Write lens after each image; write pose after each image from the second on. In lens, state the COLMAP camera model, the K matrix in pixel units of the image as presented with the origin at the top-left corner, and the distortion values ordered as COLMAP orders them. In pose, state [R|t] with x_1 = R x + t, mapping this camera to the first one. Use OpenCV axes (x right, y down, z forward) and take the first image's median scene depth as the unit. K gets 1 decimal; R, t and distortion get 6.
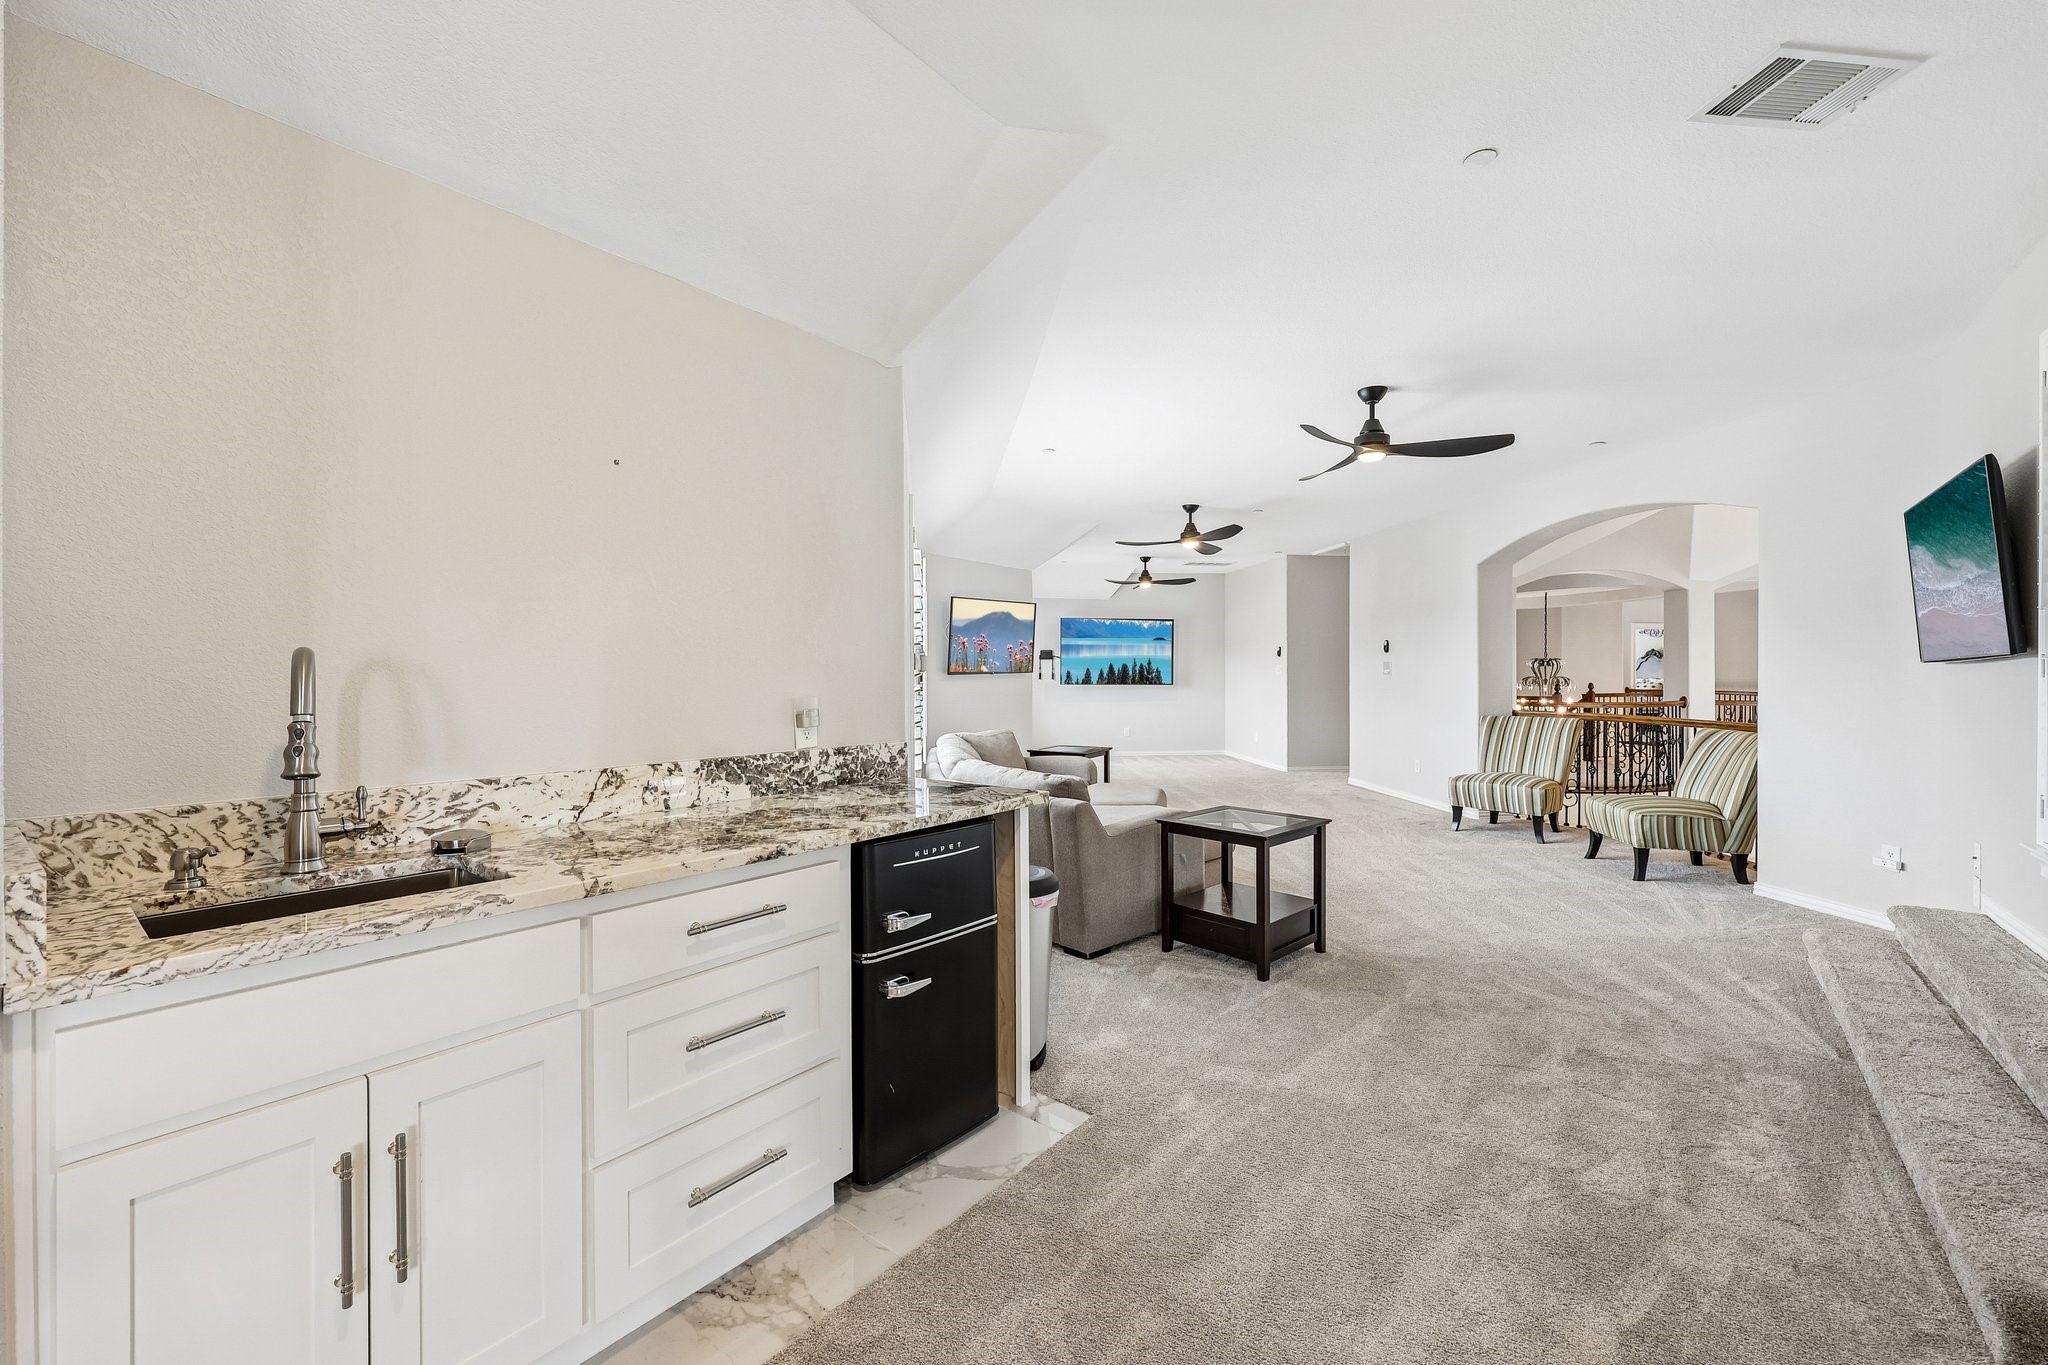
lens RADIAL K [[819.4, 0, 1025.2], [0, 819.4, 676.2], [0, 0, 1]] dist [0.000230, 0.000331]
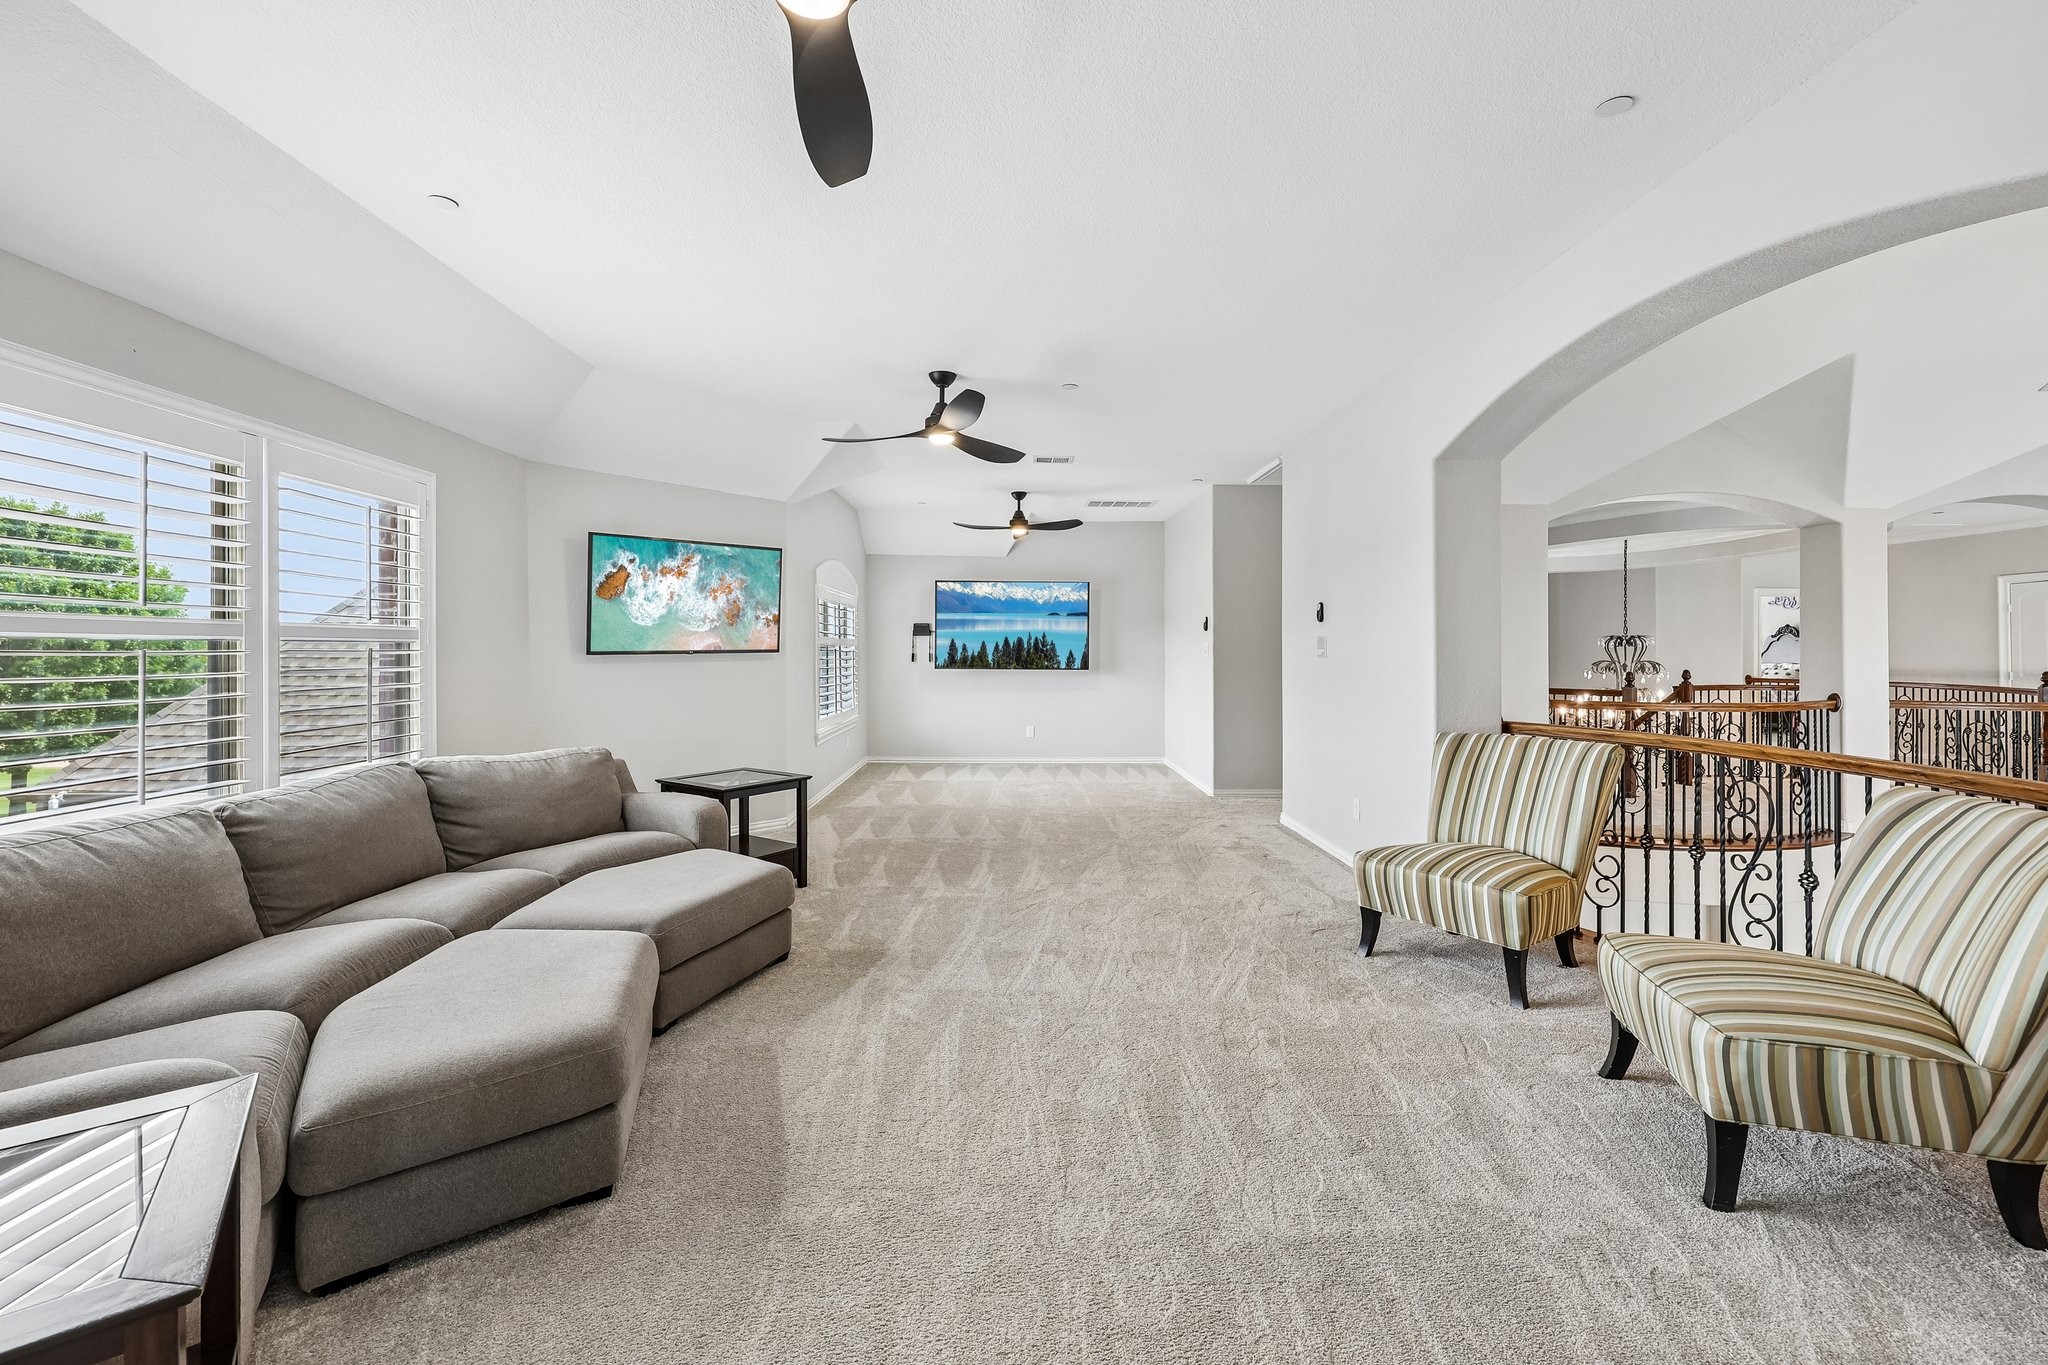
lens RADIAL K [[836.8, 0, 1010.8], [0, 836.8, 651.2], [0, 0, 1]] dist [0.000800, -0.000190]
pose [[0.995285, 0.003236, -0.096941, 0.235370], [-0.003917, 0.999969, -0.006831, -0.001092], [0.096916, 0.007179, 0.995267, 0.297582]]
